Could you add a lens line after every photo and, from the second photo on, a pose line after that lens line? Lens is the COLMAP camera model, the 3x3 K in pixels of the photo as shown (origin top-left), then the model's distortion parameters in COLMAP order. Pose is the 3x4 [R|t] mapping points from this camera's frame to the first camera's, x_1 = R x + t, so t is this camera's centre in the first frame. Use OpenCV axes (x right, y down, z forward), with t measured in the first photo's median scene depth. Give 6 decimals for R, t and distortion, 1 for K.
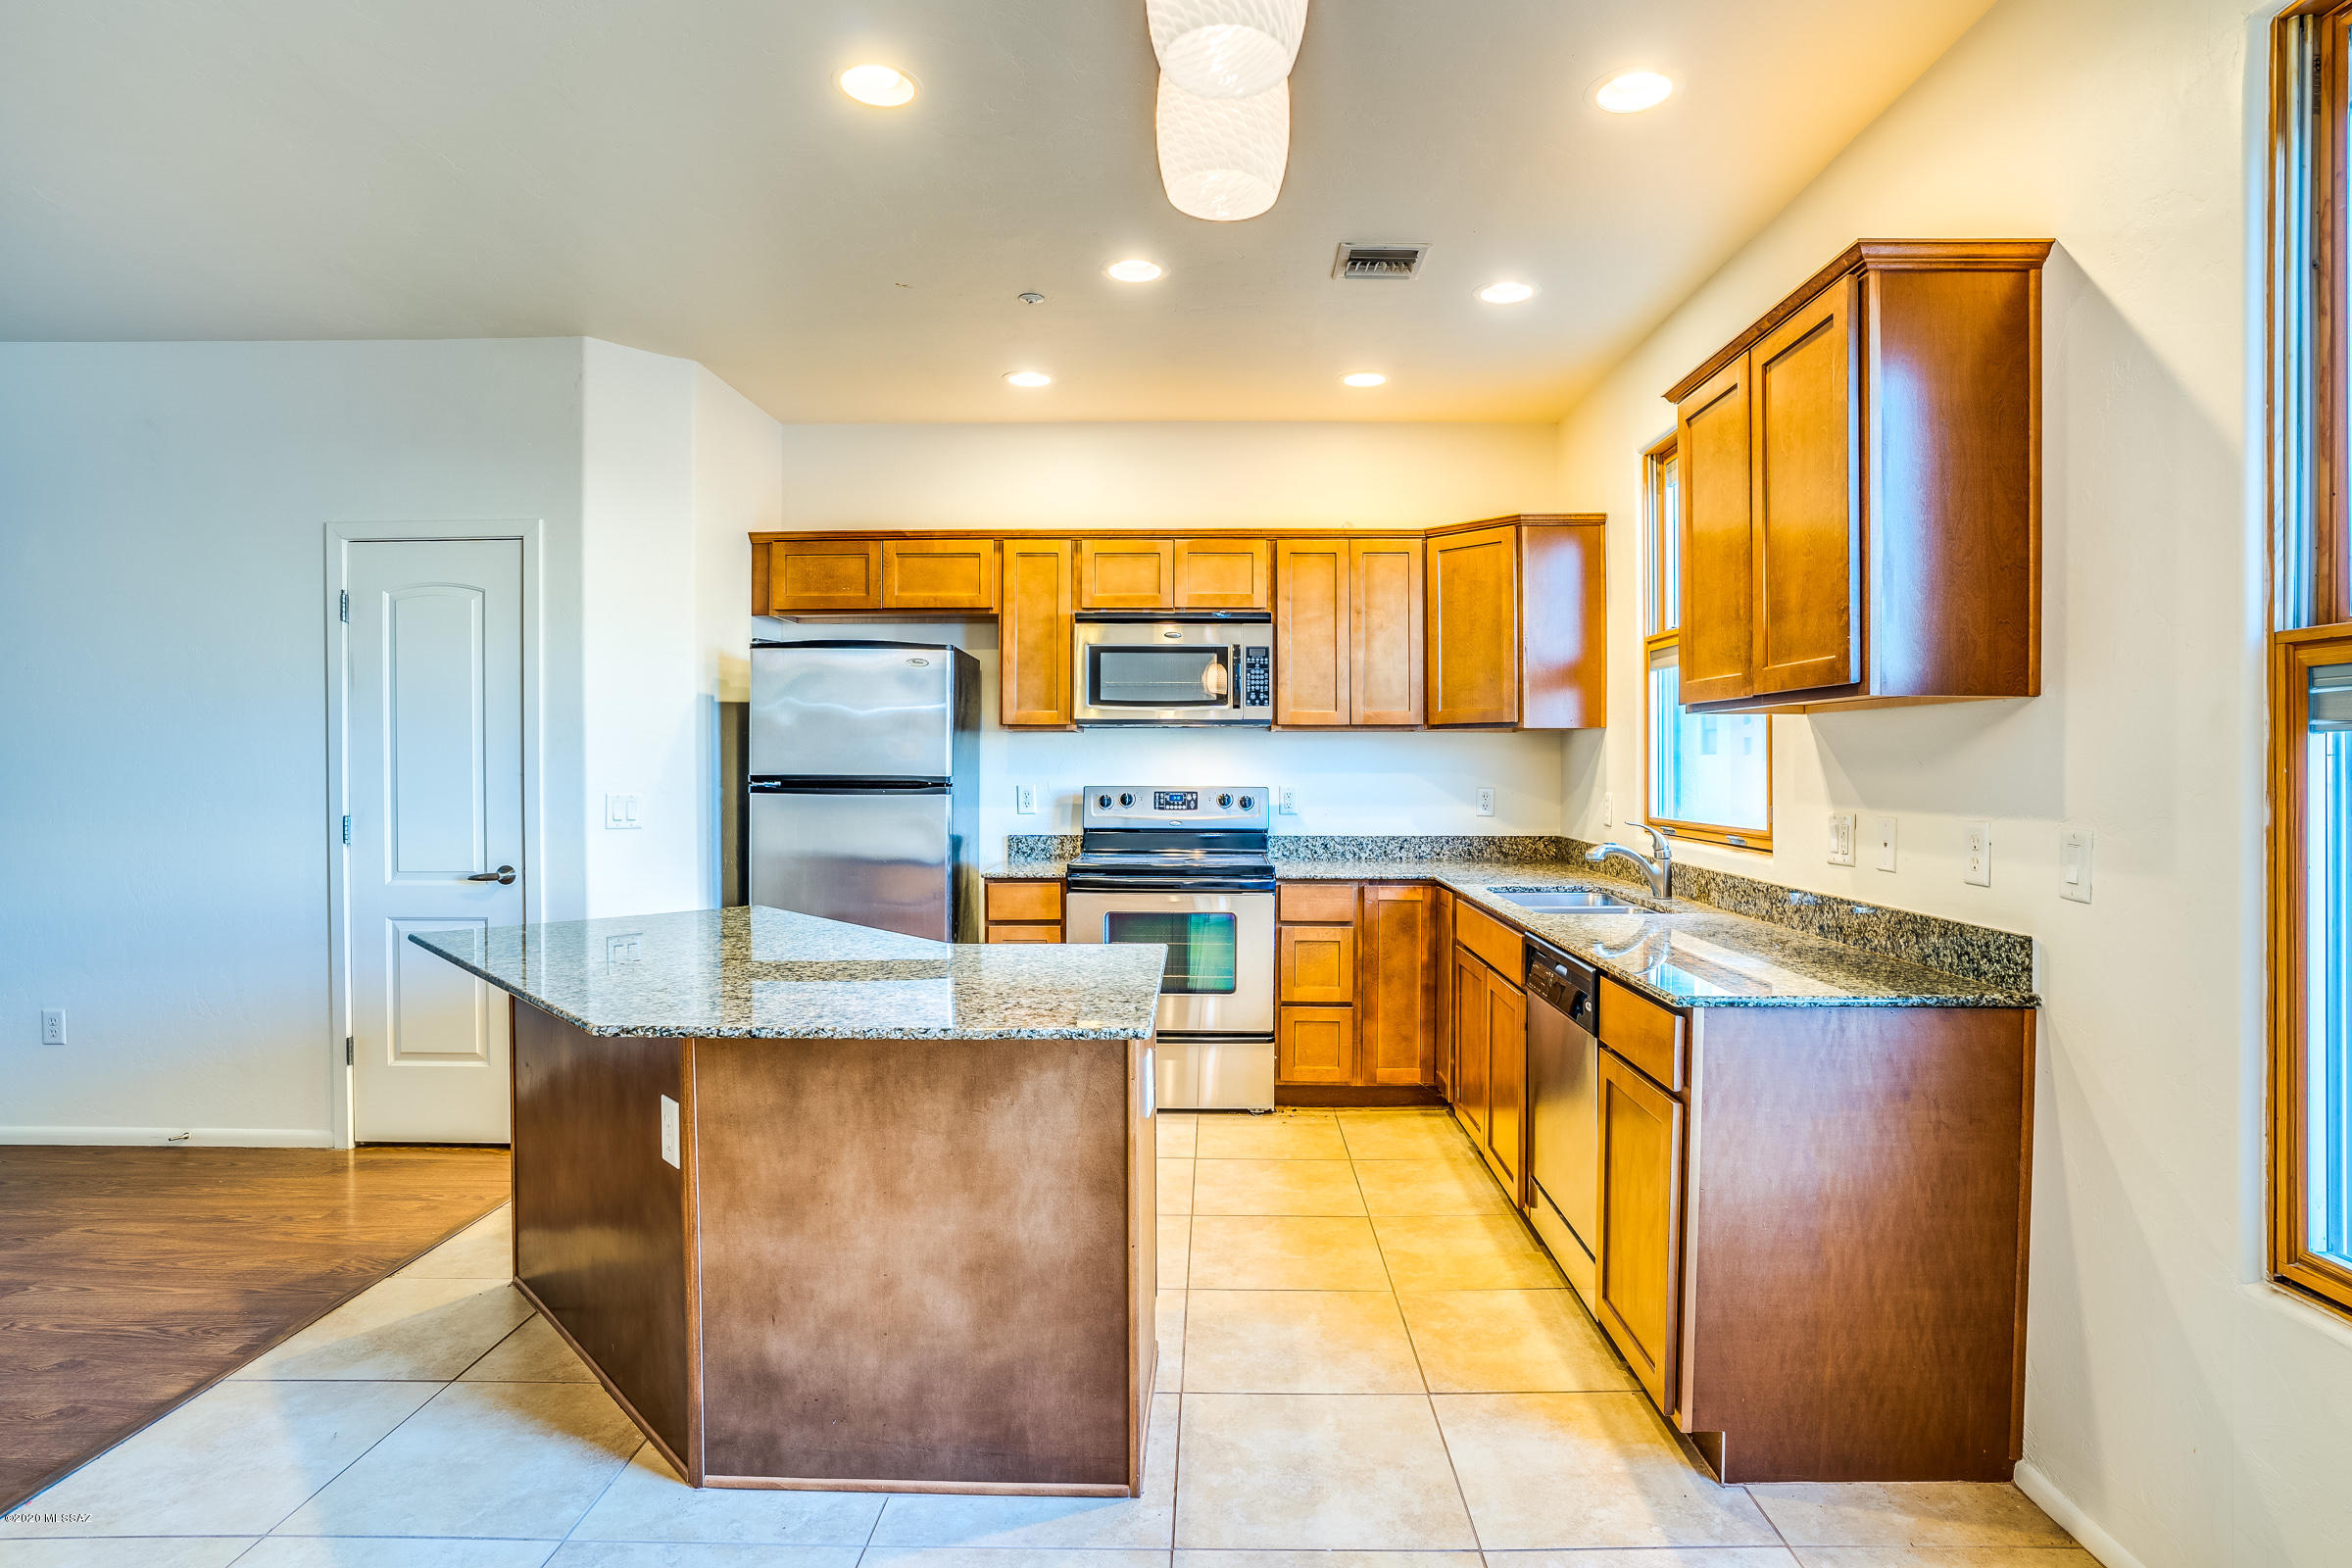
lens RADIAL K [[1239.0, 0, 1198.4], [0, 1239.0, 766.5], [0, 0, 1]] dist [-0.067052, 0.037162]
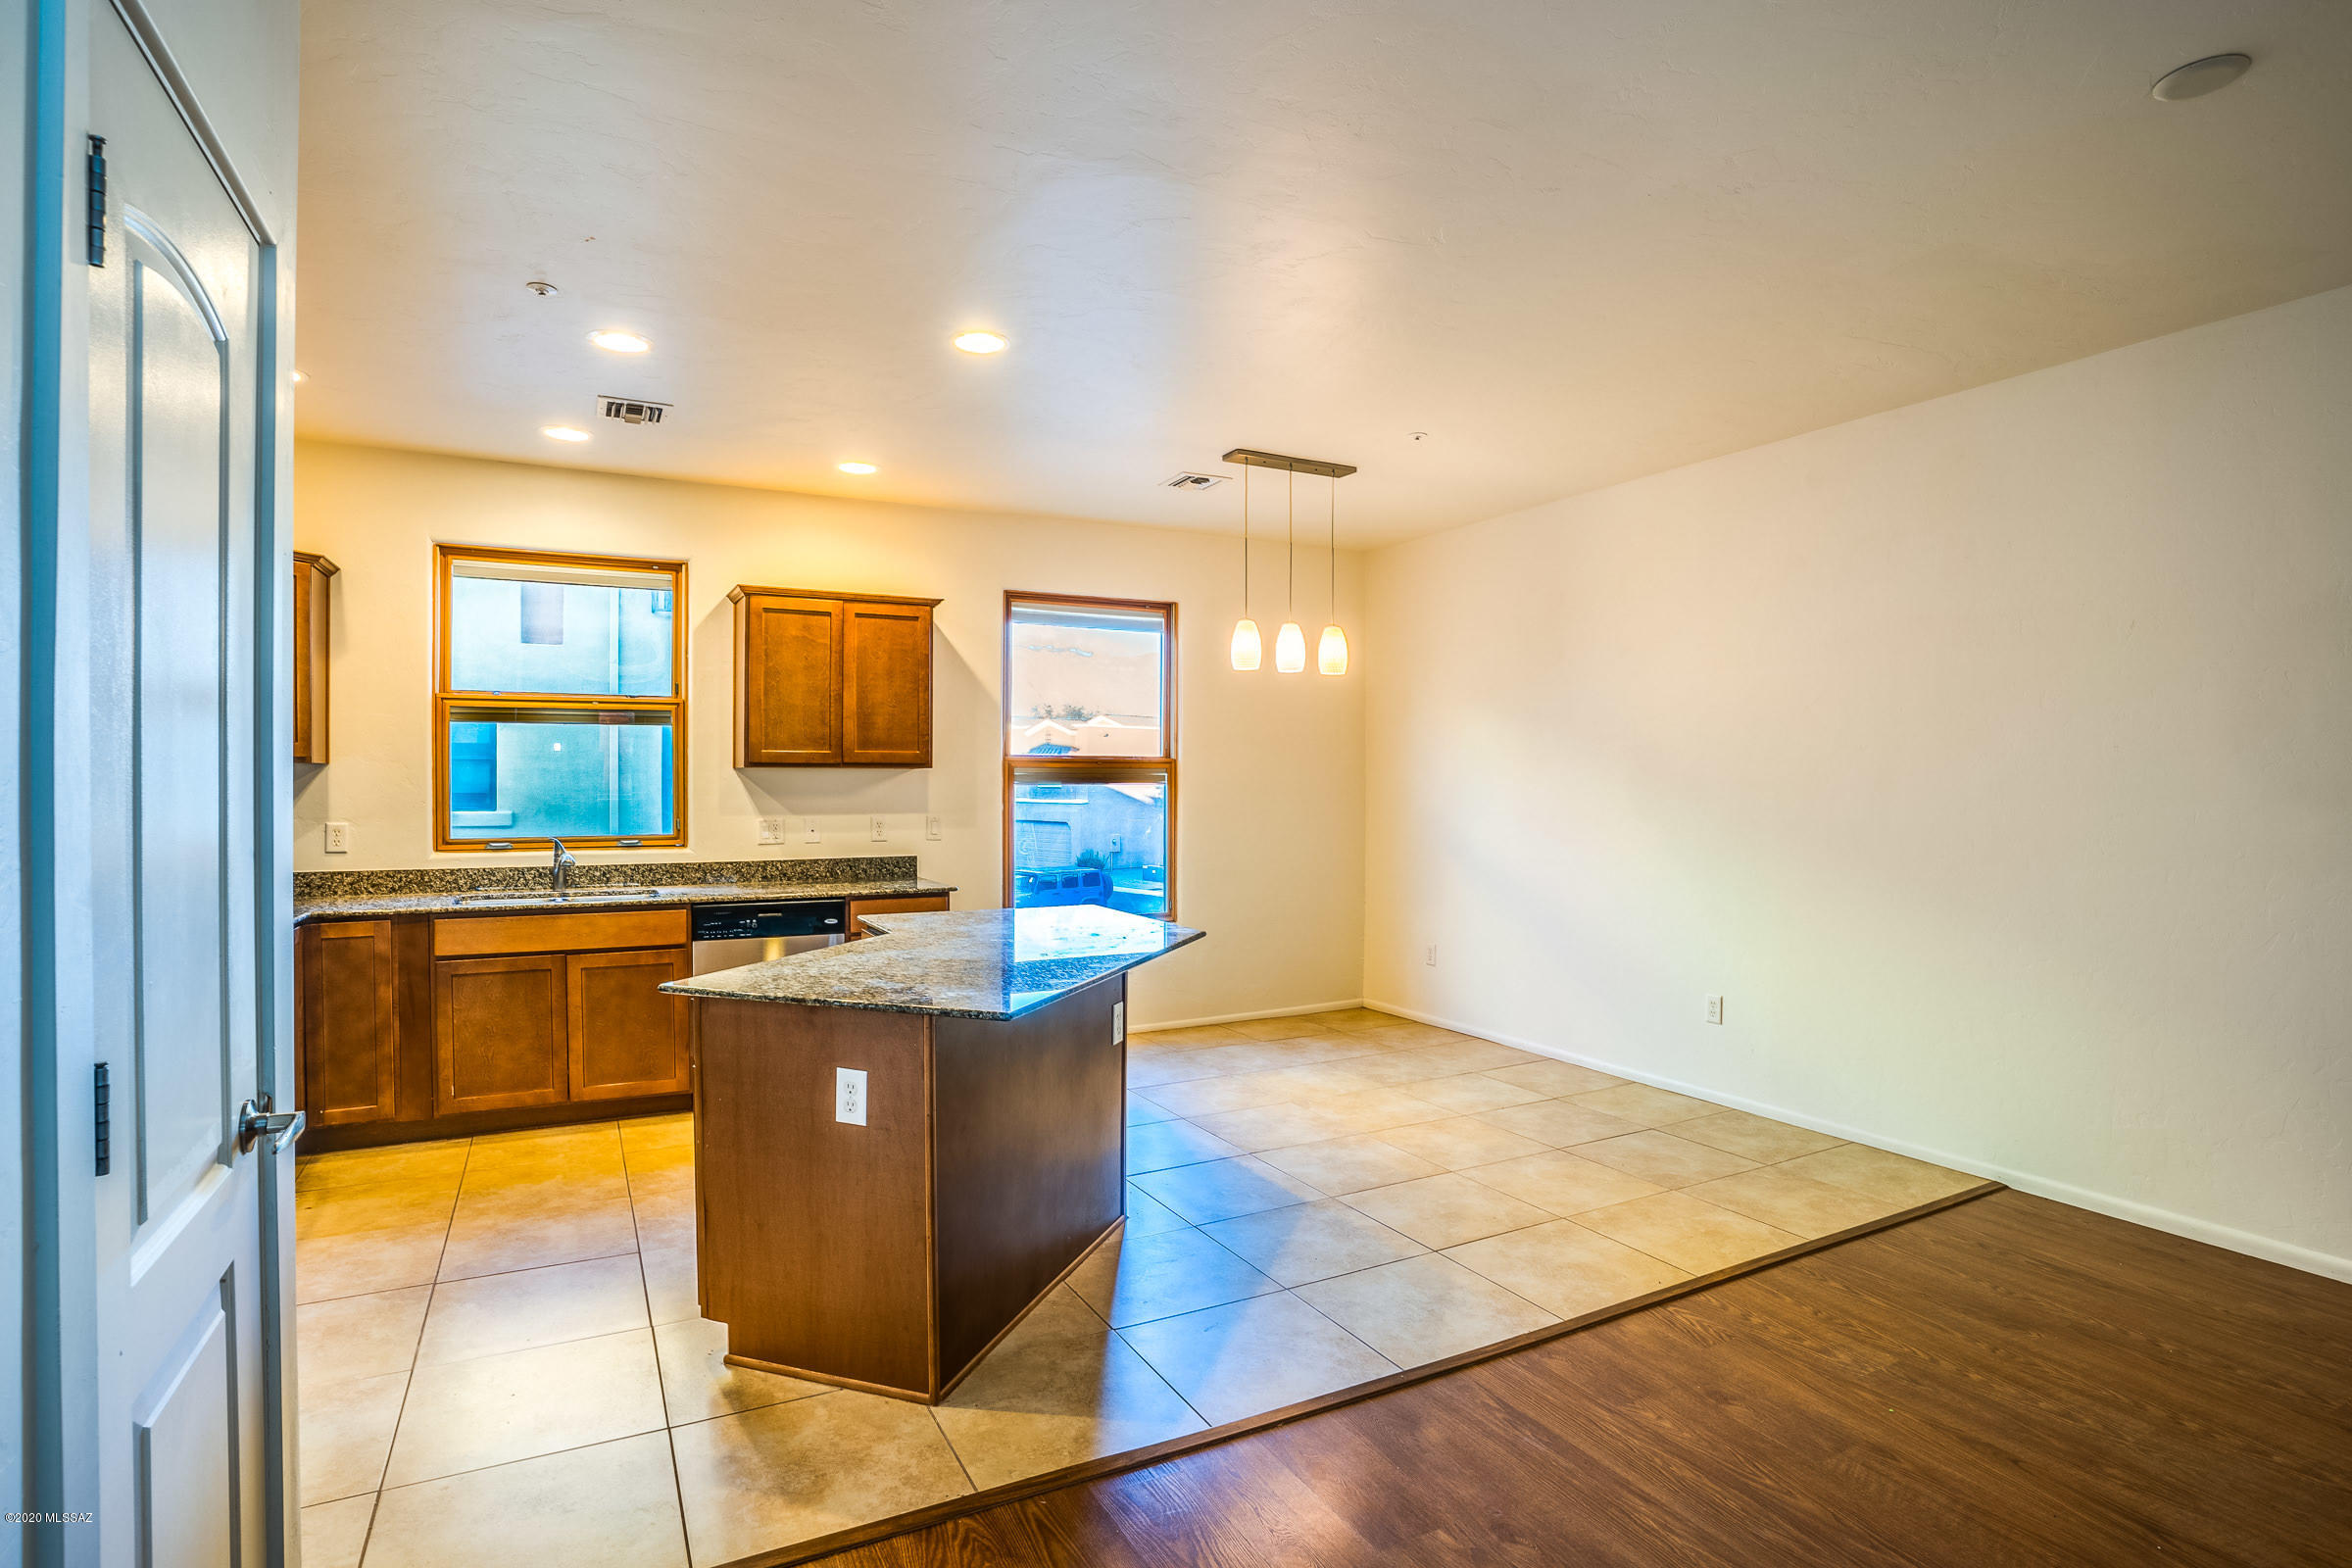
lens RADIAL K [[1165.4, 0, 1173.2], [0, 1165.4, 788.5], [0, 0, 1]] dist [-0.076241, 0.037910]
pose [[-0.475515, -0.005600, 0.879690, -1.007481], [0.002541, 0.999967, 0.007739, -0.017056], [-0.879704, 0.005915, -0.475485, 0.907101]]
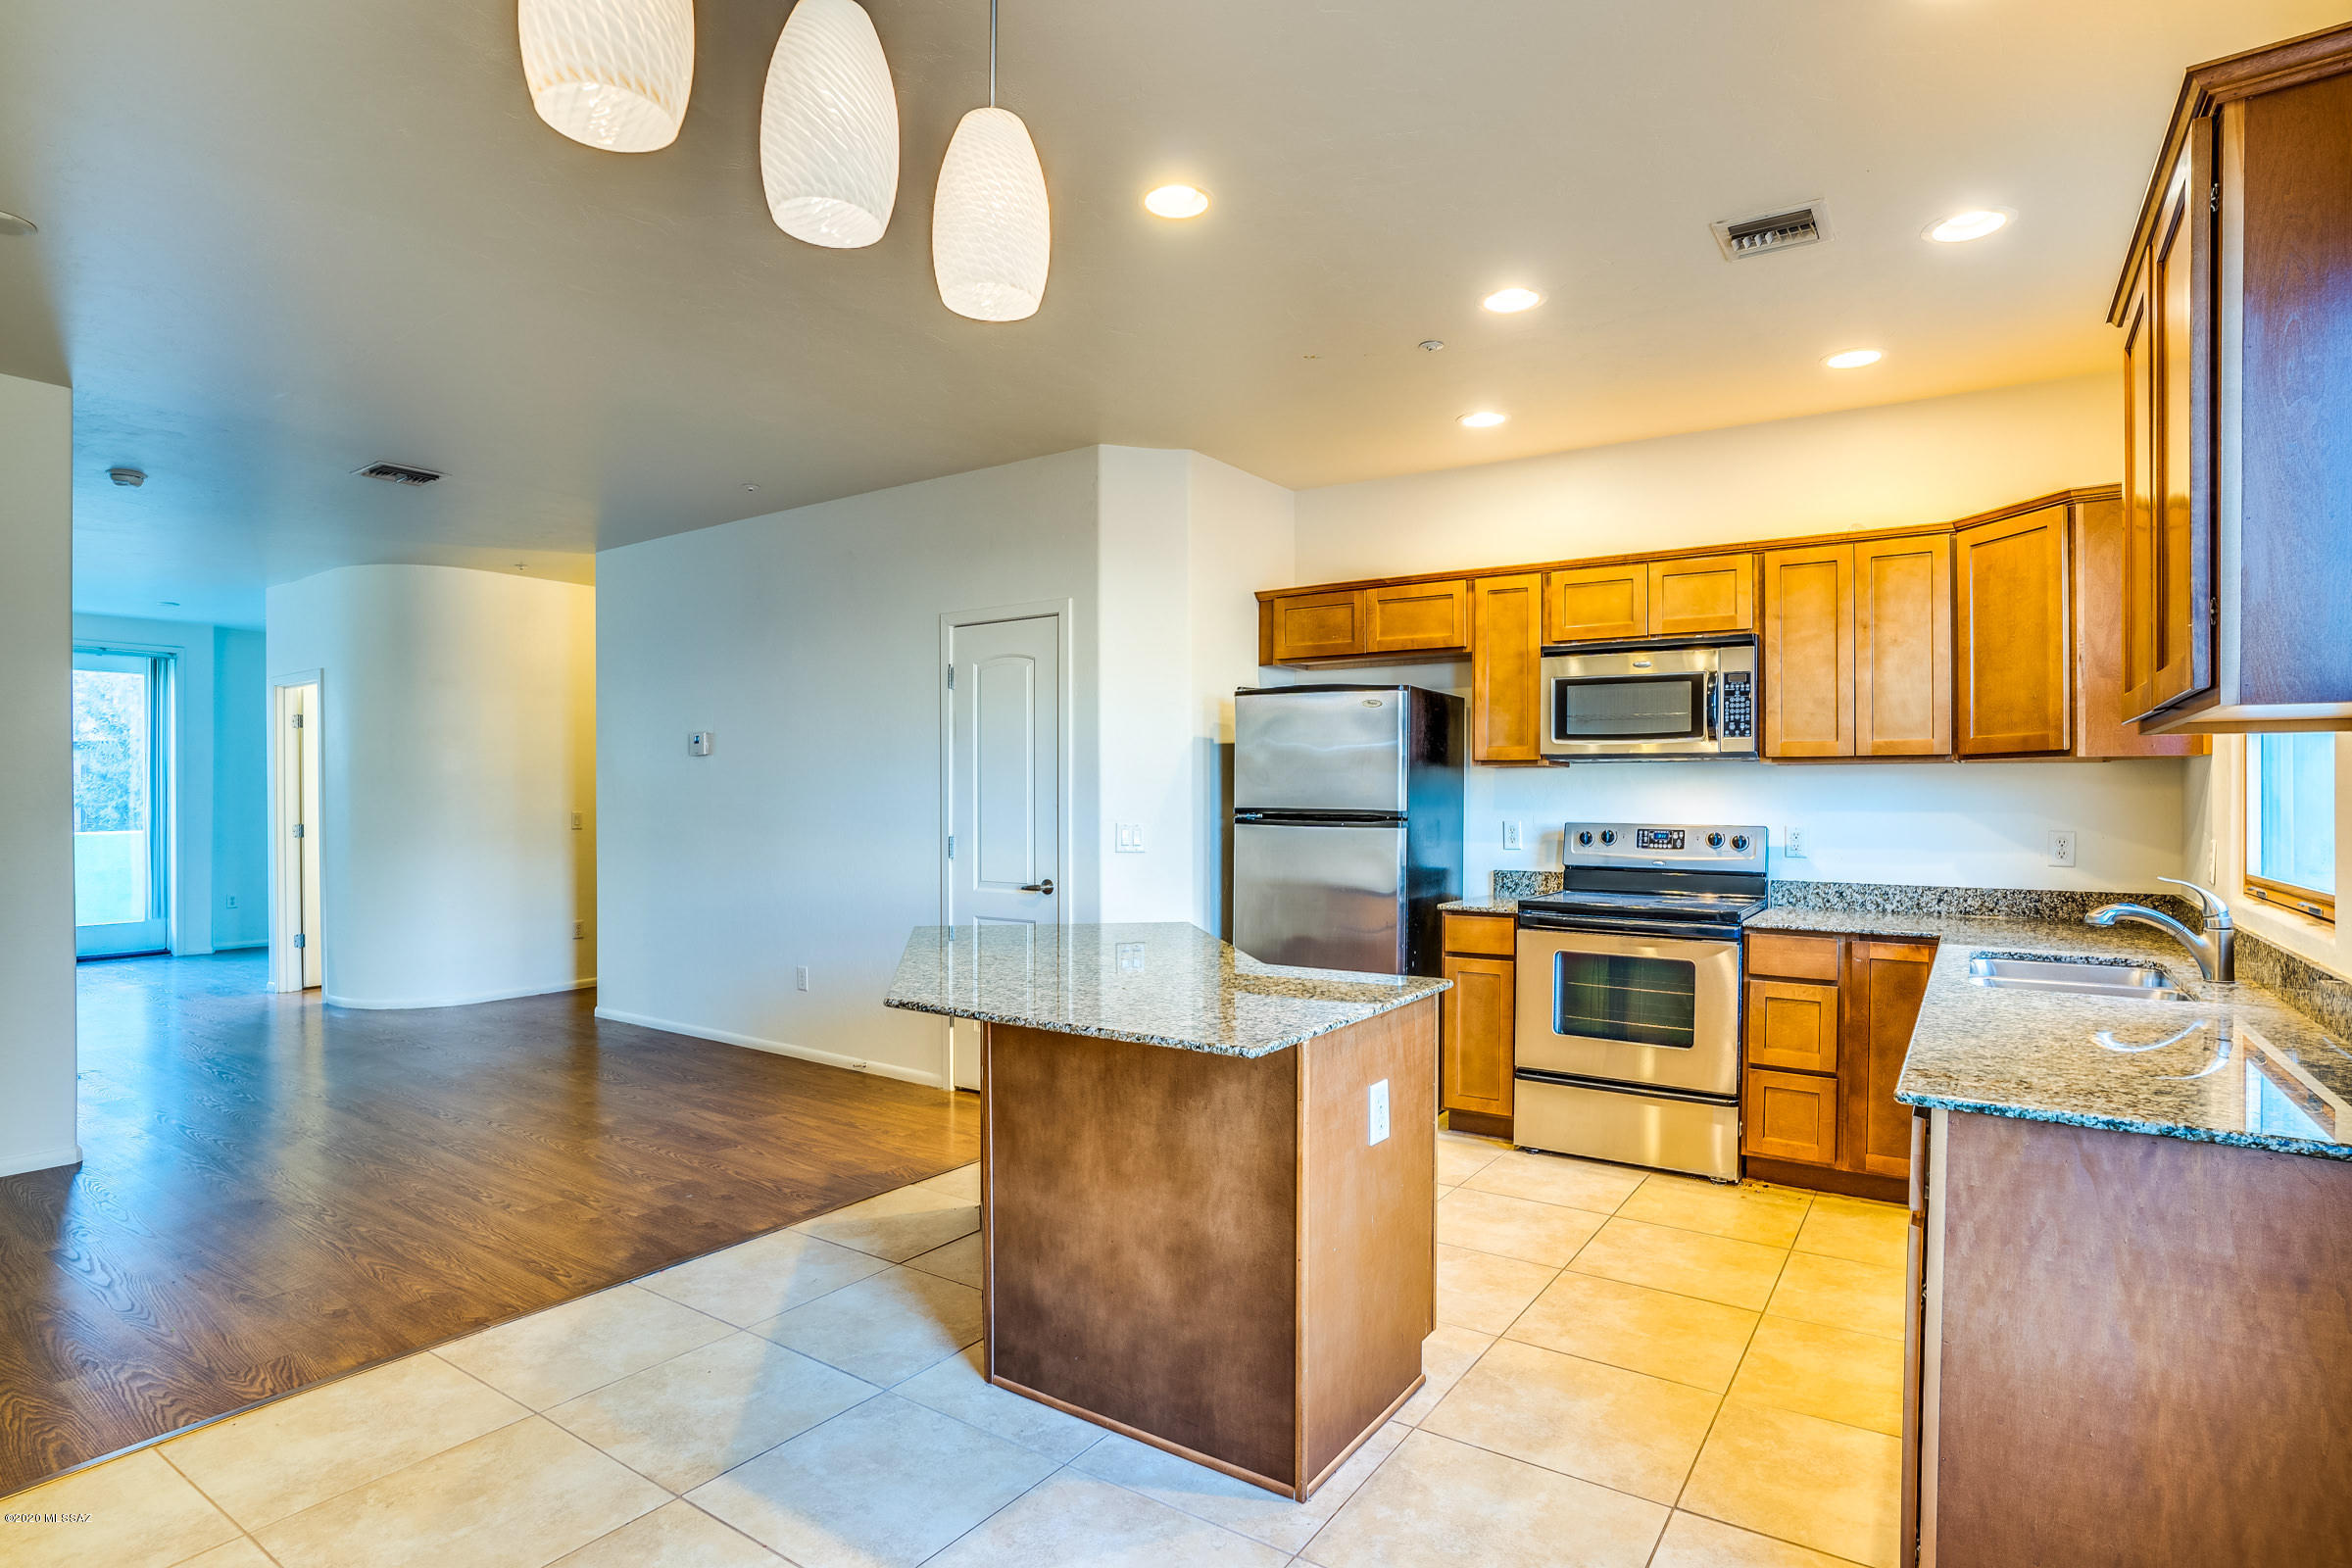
lens RADIAL K [[1208.6, 0, 1178.9], [0, 1208.6, 794.7], [0, 0, 1]] dist [-0.071779, 0.041120]
pose [[0.832884, 0.002386, -0.553443, 0.222840], [-0.005743, 0.999974, -0.004332, -0.000168], [0.553418, 0.006786, 0.832876, 0.048704]]
